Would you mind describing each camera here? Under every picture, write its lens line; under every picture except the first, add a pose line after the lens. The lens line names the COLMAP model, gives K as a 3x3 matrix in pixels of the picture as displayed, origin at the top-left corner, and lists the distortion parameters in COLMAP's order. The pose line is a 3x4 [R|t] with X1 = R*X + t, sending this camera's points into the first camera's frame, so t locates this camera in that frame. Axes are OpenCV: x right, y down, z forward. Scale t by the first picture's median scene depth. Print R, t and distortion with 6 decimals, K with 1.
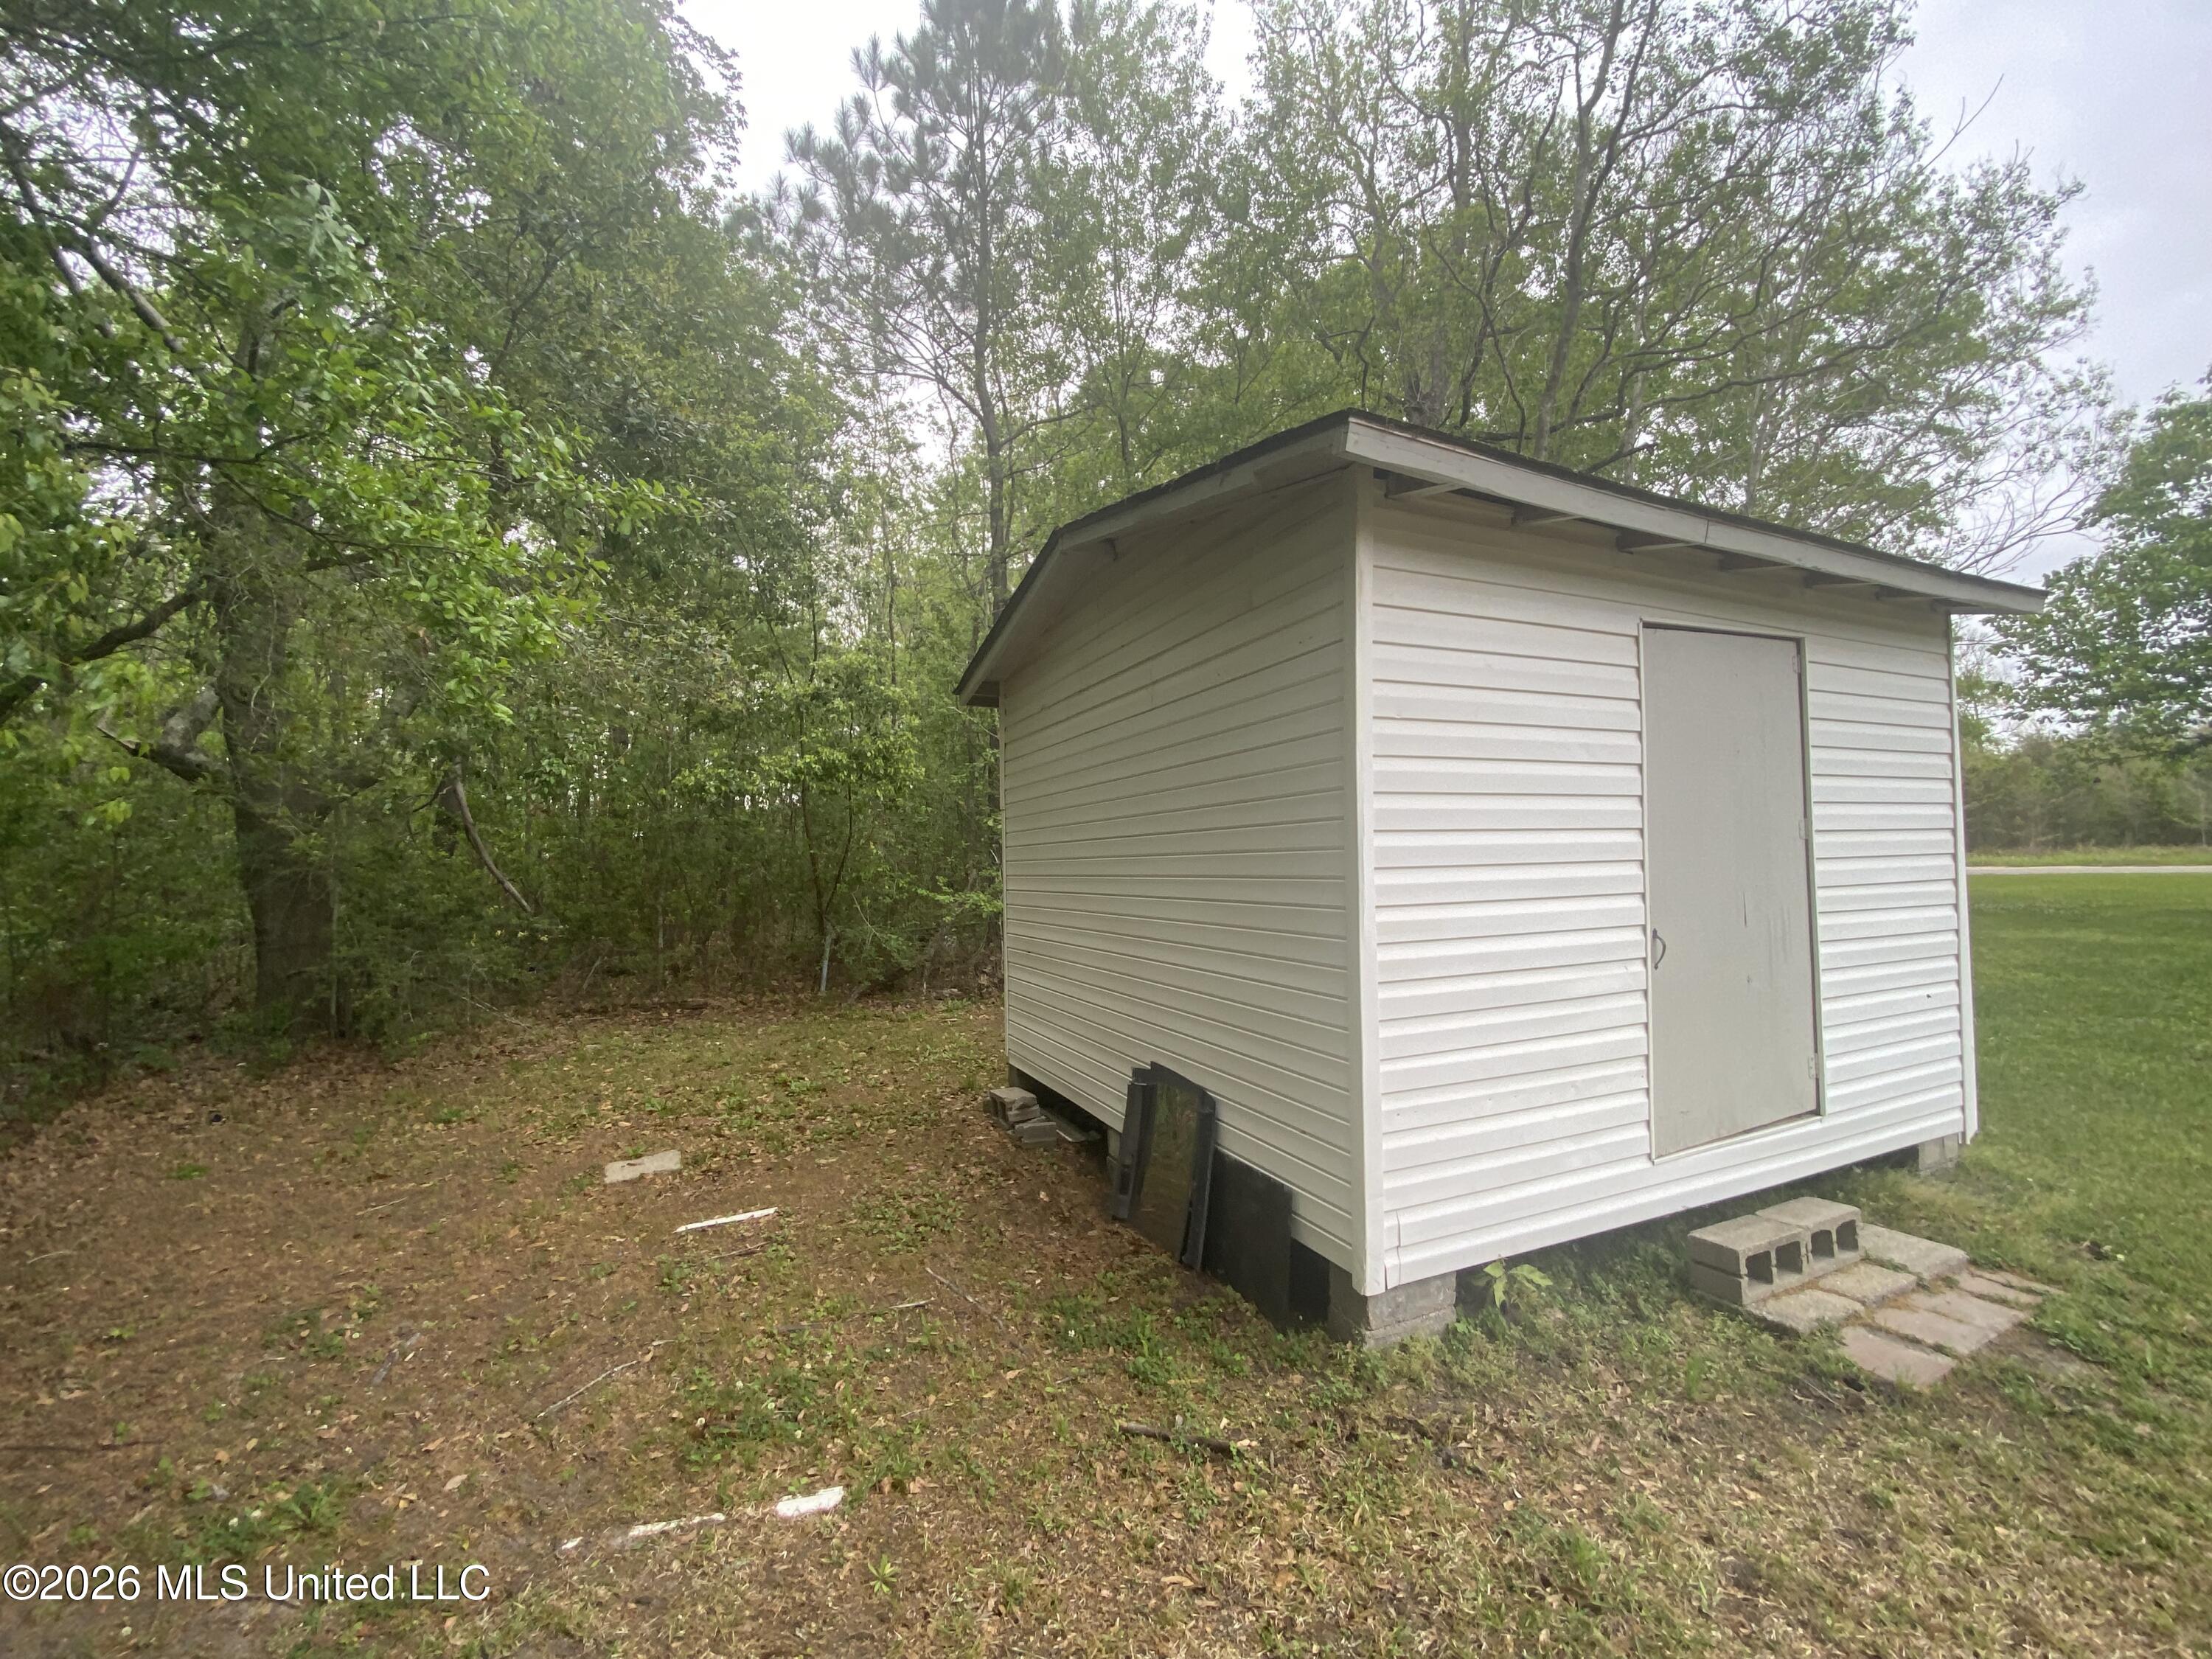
lens RADIAL K [[885.2, 0, 1101.8], [0, 885.2, 830.0], [0, 0, 1]] dist [0.003841, -0.007470]
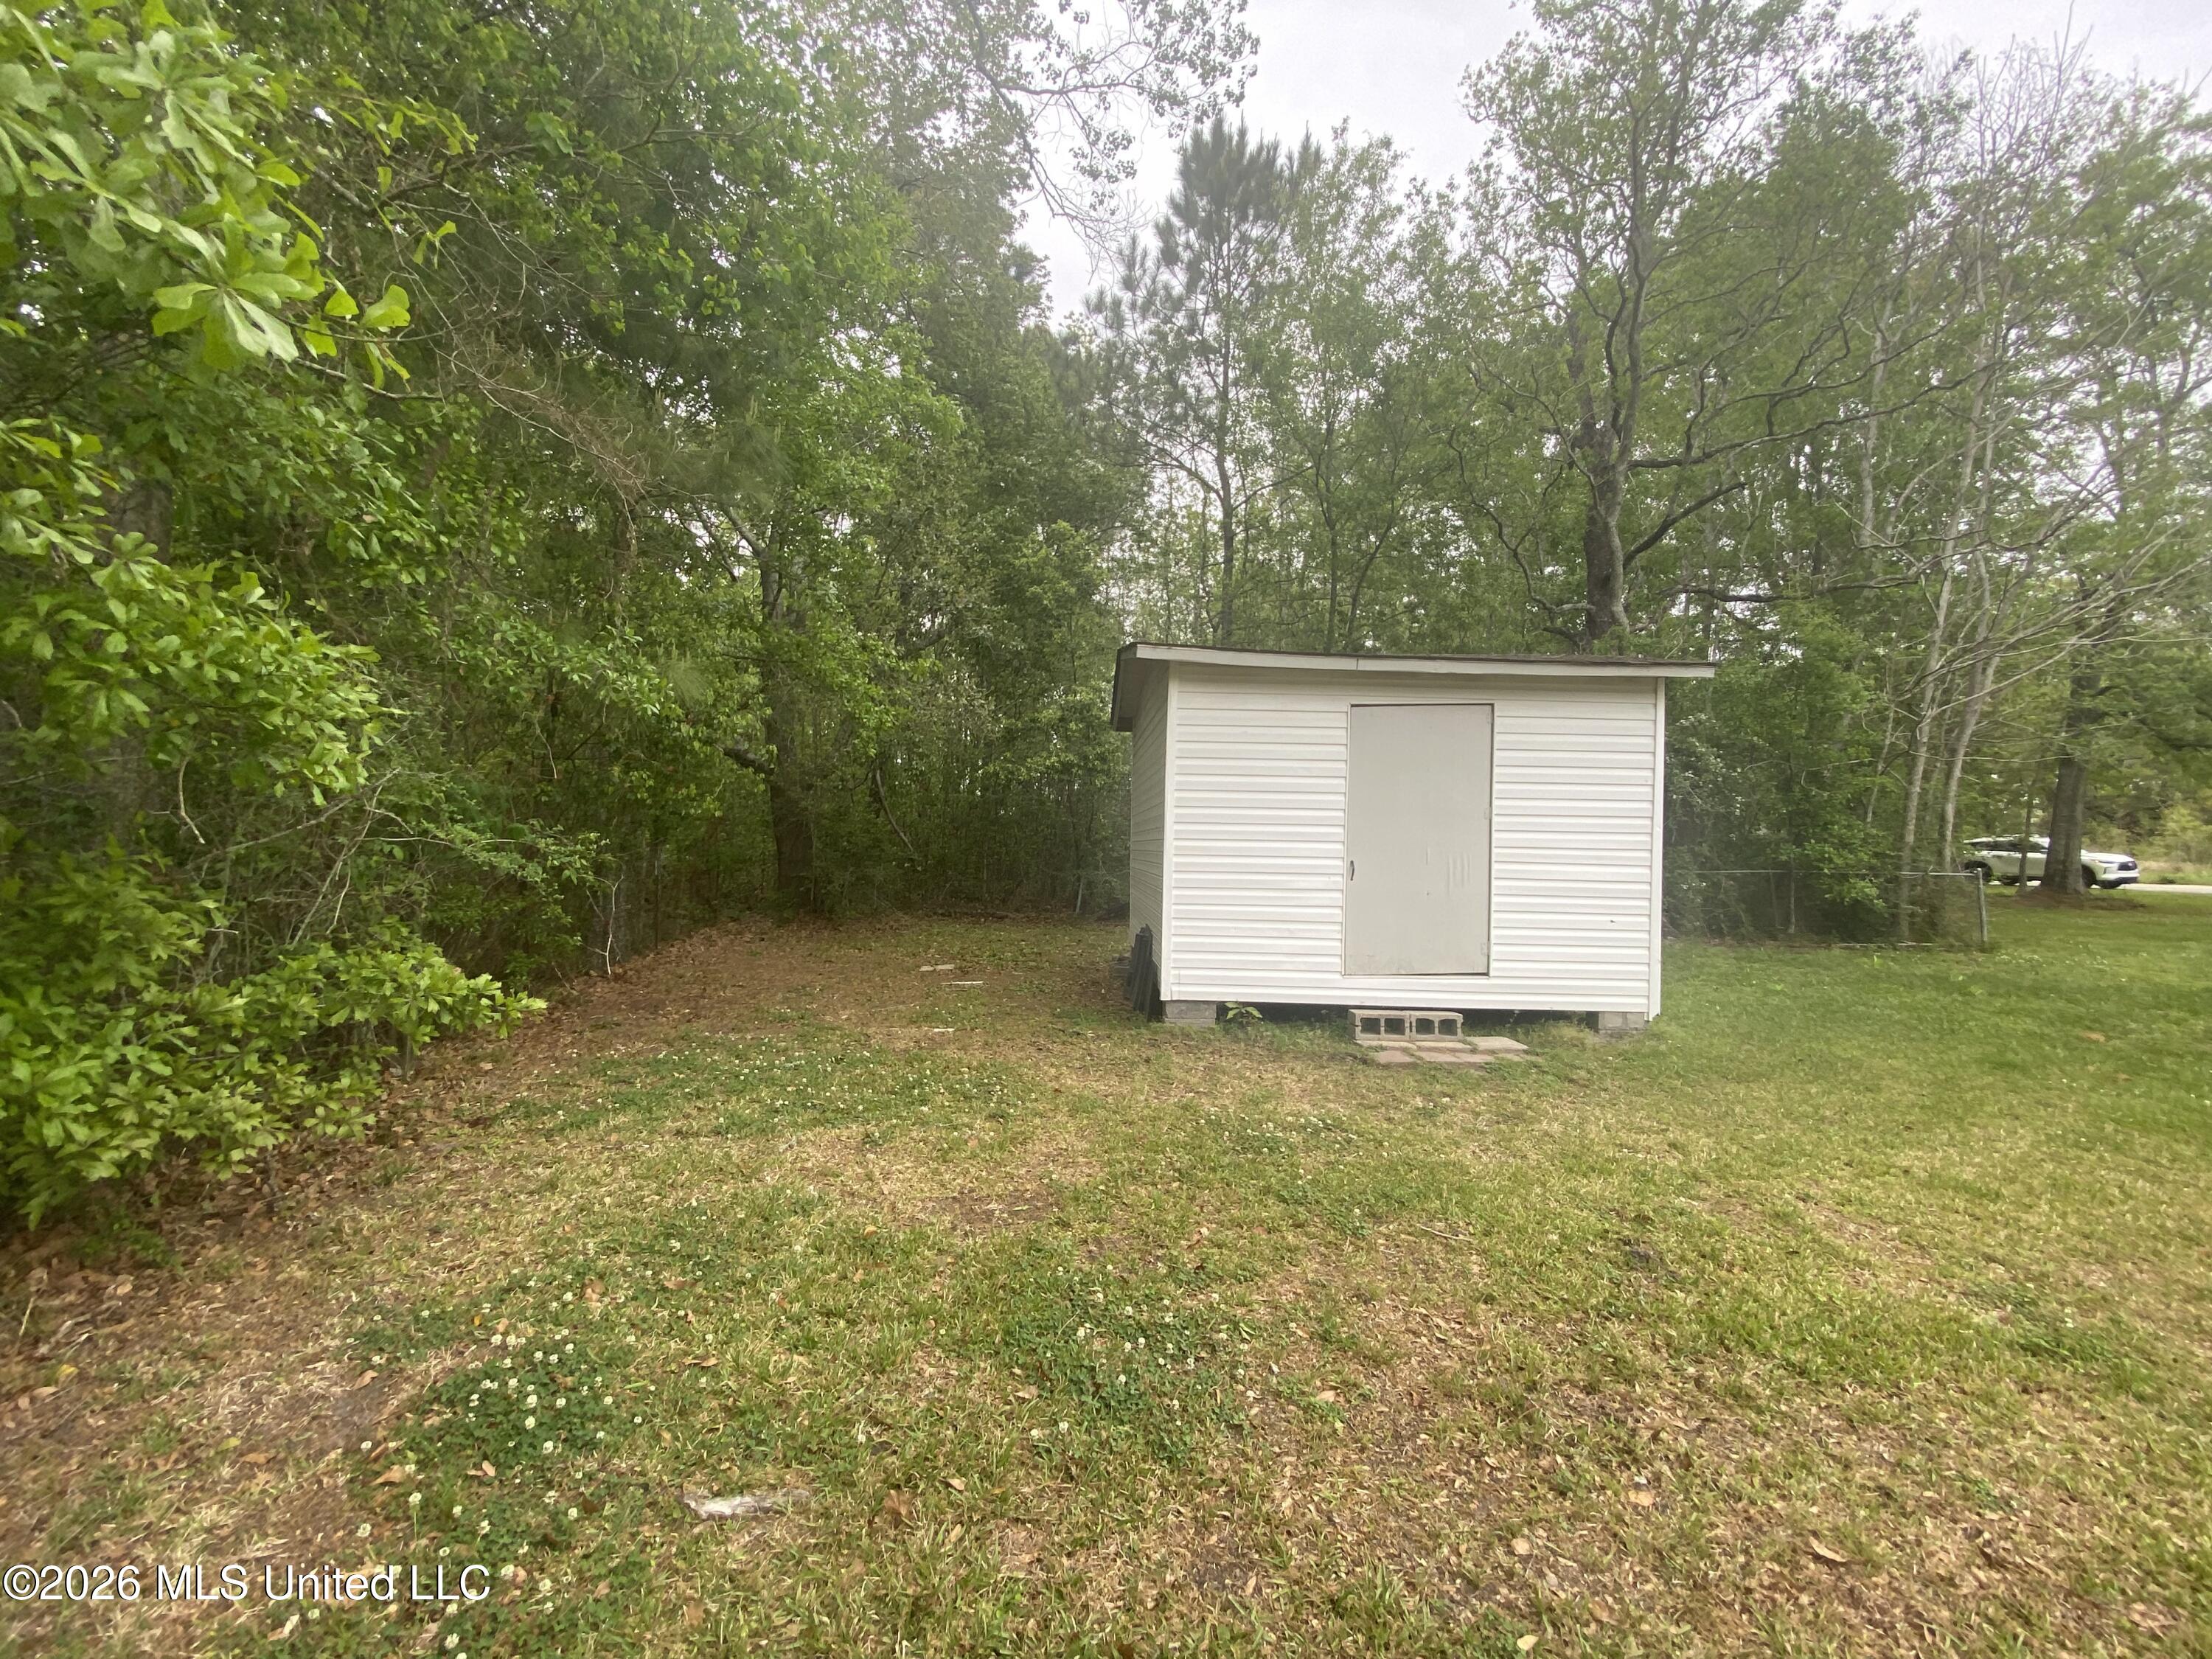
lens RADIAL K [[885.2, 0, 1082.3], [0, 885.2, 821.9], [0, 0, 1]] dist [0.003841, -0.007470]
pose [[0.913758, 0.033258, -0.404896, 0.885419], [-0.027108, 0.999414, 0.020915, 0.002102], [0.405354, -0.008136, 0.914124, -1.054697]]
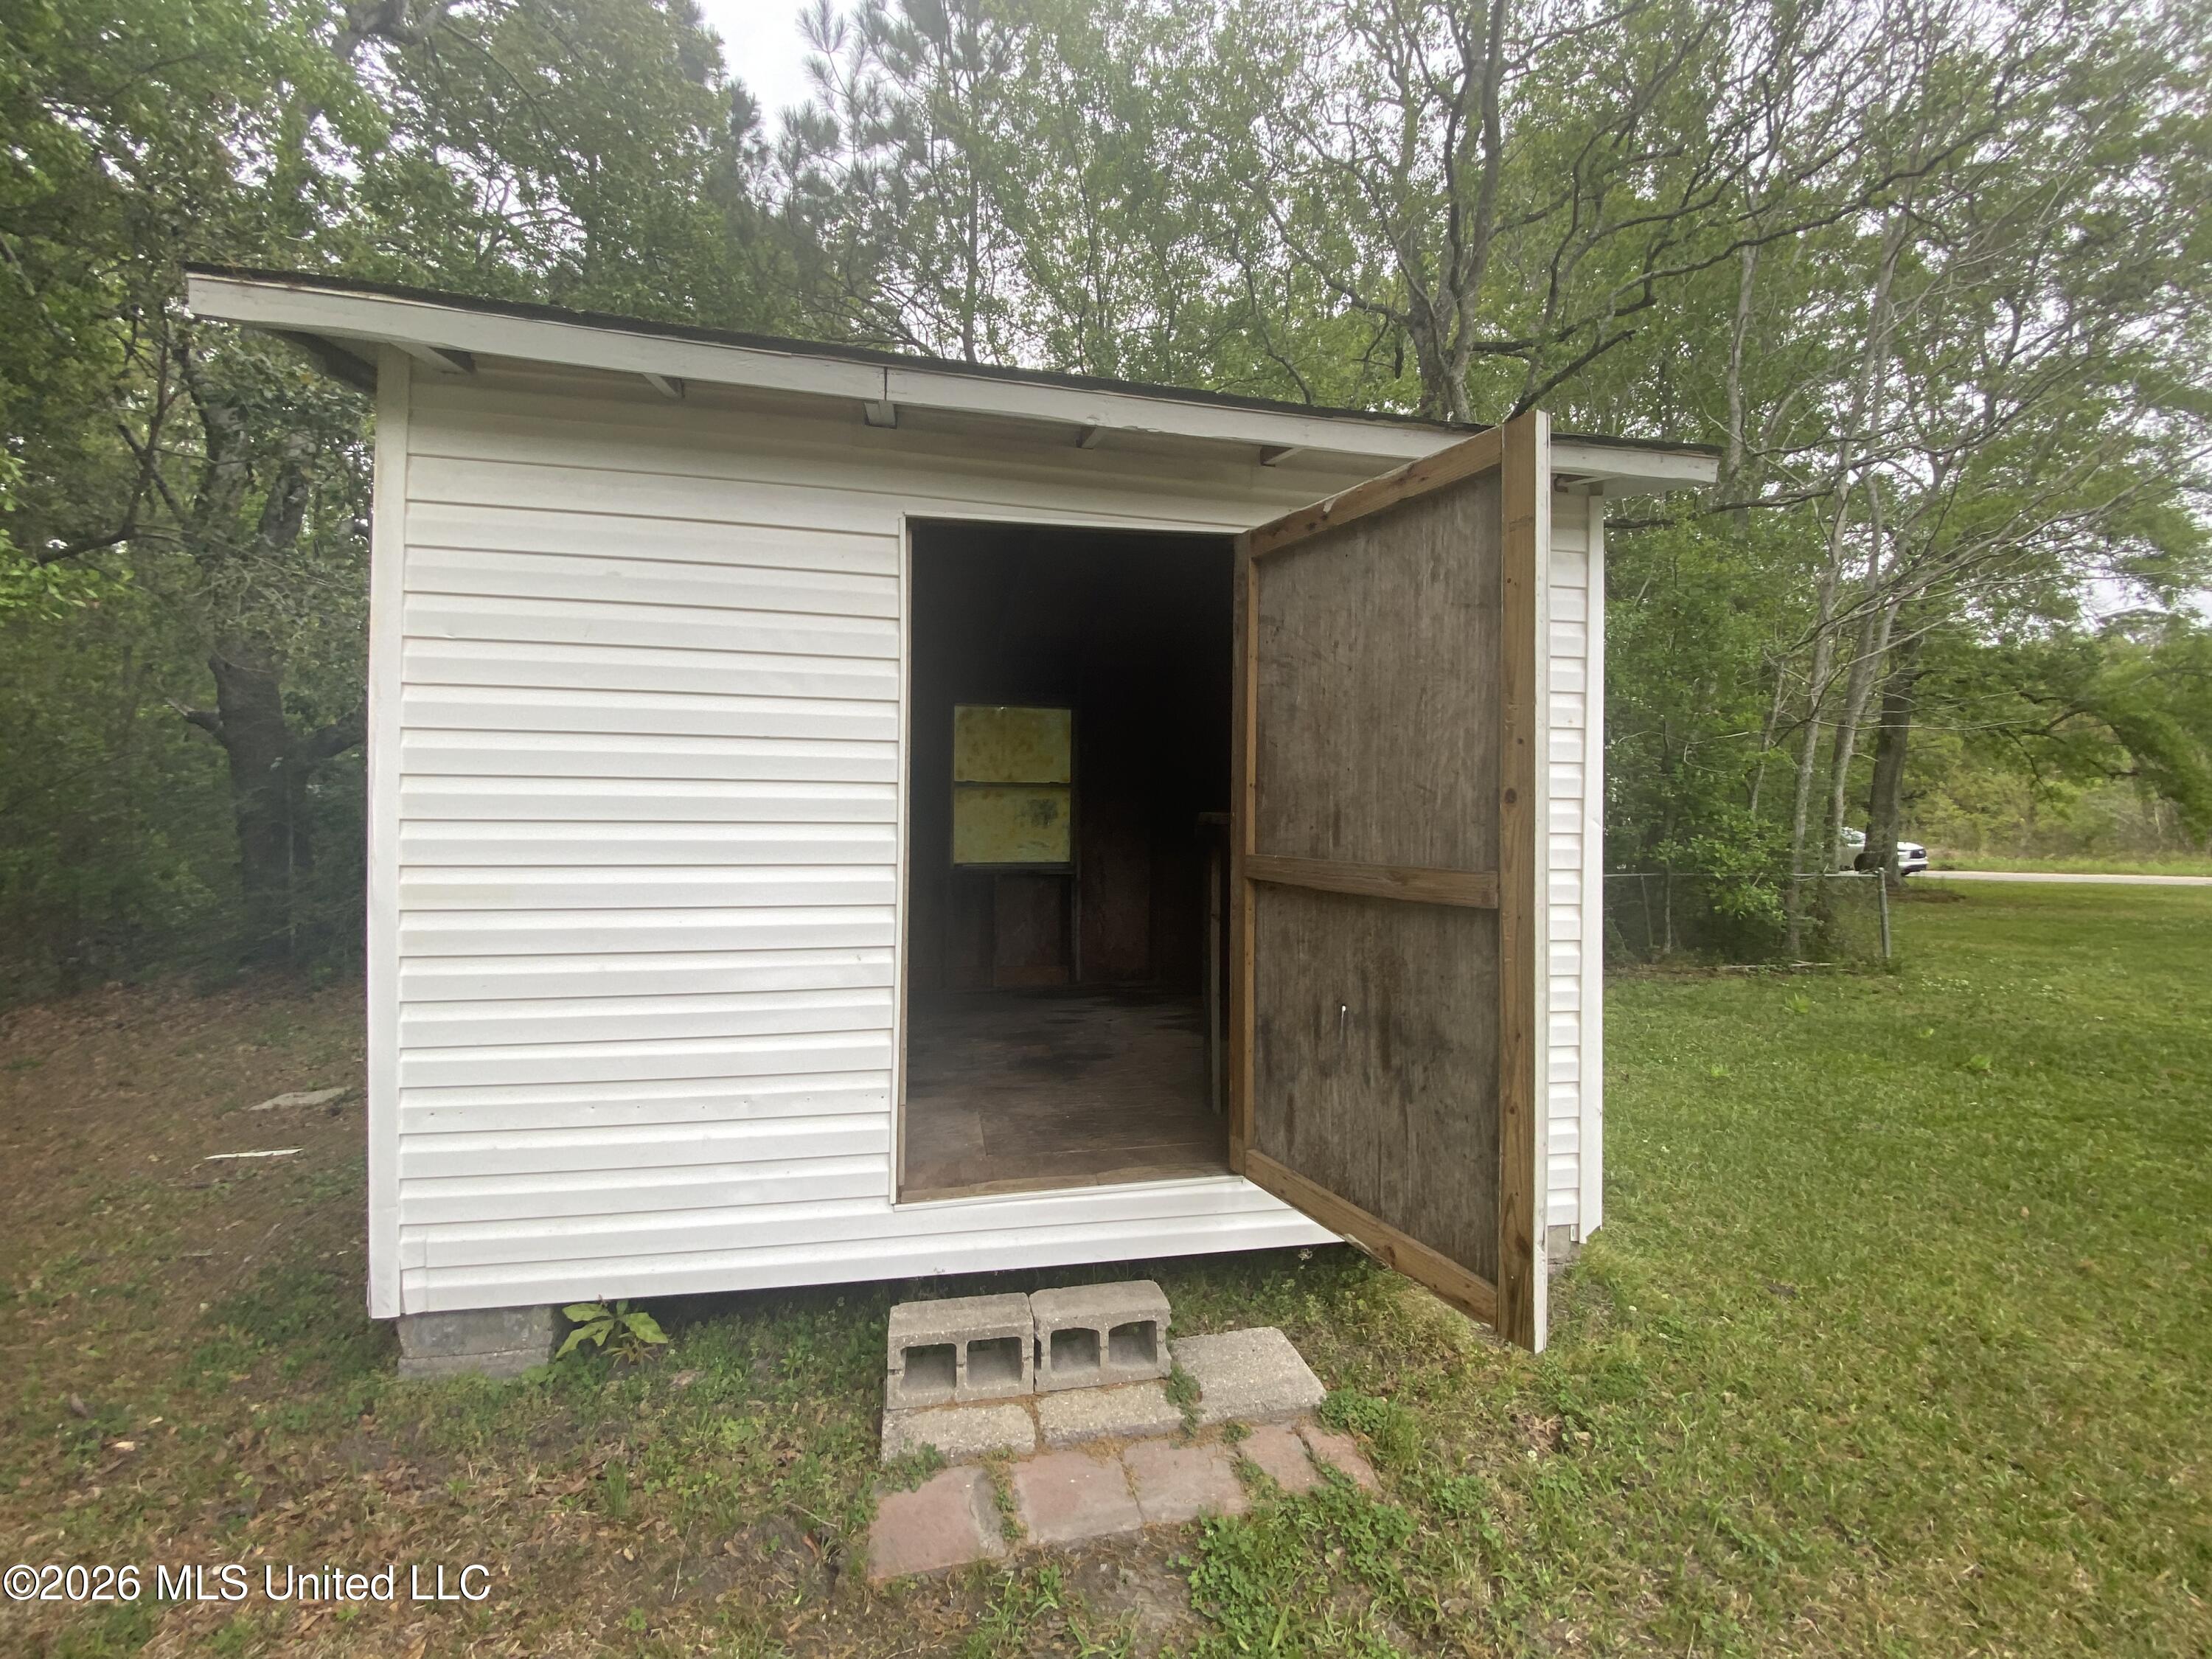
lens RADIAL K [[885.2, 0, 1107.9], [0, 885.2, 828.4], [0, 0, 1]] dist [0.003841, -0.007470]
pose [[0.973354, 0.024006, -0.228047, 0.983484], [-0.018778, 0.999509, 0.025067, 0.015776], [0.228537, -0.020117, 0.973327, 0.289692]]
